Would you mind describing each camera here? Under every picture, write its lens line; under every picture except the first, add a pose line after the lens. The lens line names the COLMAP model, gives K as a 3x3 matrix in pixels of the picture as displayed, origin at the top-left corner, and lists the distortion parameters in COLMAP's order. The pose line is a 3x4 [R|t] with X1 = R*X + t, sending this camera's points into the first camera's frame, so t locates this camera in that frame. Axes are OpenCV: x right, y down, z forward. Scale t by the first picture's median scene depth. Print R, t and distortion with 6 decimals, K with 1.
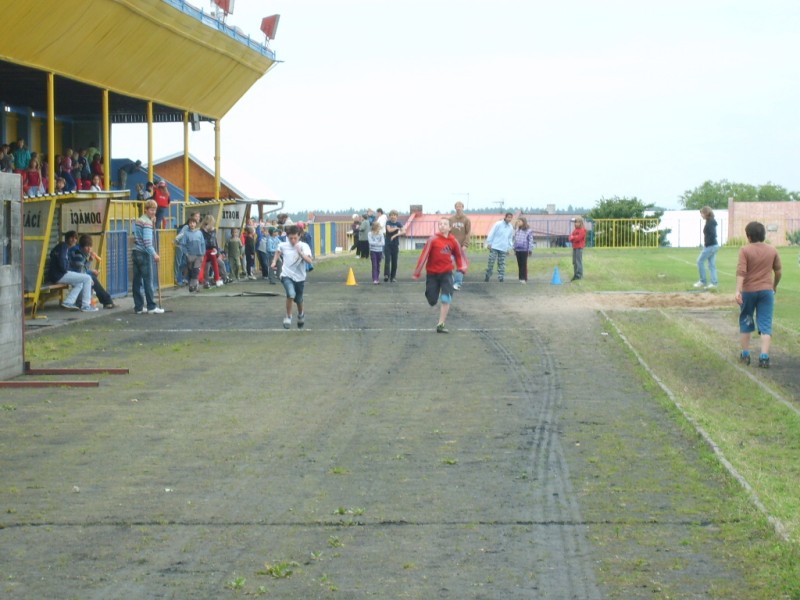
lens RADIAL K [[2475.1, 0, 400.0], [0, 2475.1, 300.0], [0, 0, 1]] dist [-0.033081, 1.033832]
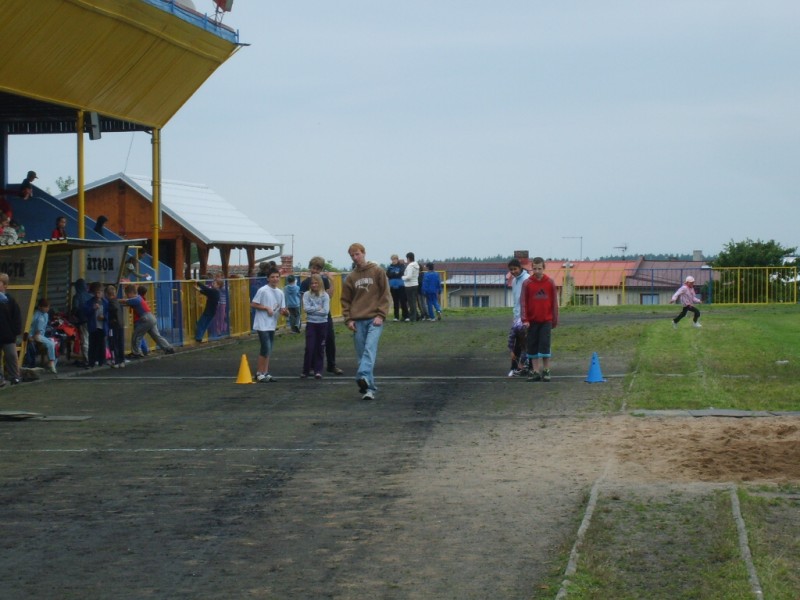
lens RADIAL K [[2475.1, 0, 400.0], [0, 2475.1, 300.0], [0, 0, 1]] dist [-0.033081, 1.033832]
pose [[0.998076, -0.004243, -0.061864, 0.038410], [0.003040, 0.999805, -0.019531, -0.010092], [0.061934, 0.019305, 0.997894, 0.302067]]
